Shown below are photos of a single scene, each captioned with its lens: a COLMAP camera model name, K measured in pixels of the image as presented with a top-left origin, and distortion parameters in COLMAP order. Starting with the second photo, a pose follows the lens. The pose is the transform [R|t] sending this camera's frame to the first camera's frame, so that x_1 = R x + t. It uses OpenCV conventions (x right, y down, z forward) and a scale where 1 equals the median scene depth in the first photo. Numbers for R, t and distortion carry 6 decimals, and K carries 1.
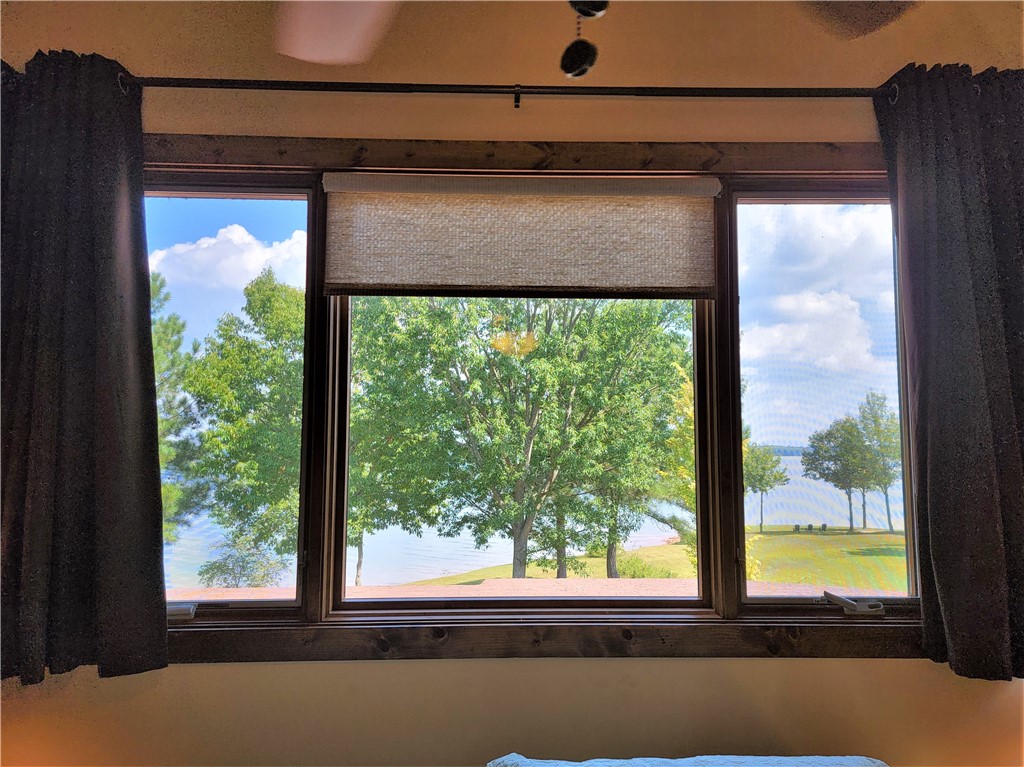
lens RADIAL K [[722.0, 0, 512.0], [0, 722.0, 383.5], [0, 0, 1]] dist [0.049641, -0.004874]
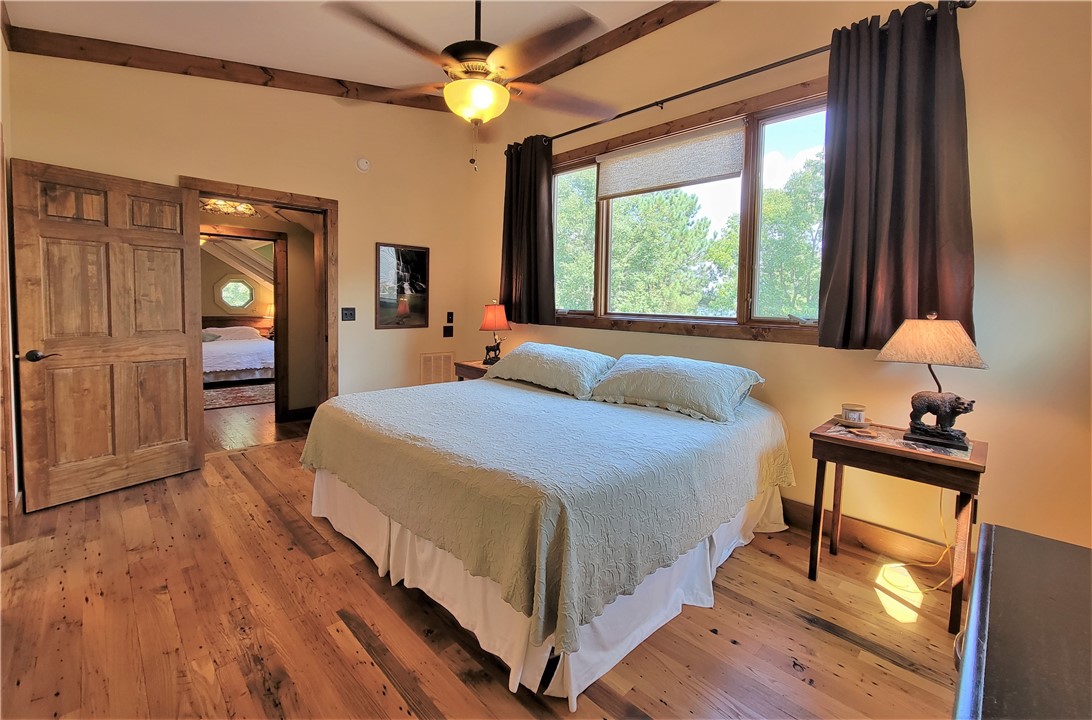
lens RADIAL K [[489.6, 0, 543.6], [0, 489.6, 326.8], [0, 0, 1]] dist [-0.000021, 0.000179]
pose [[0.664834, 0.050323, -0.745294, 0.976912], [0.044938, 0.993227, 0.107150, 0.138349], [0.745638, -0.104729, 0.658070, -0.417097]]
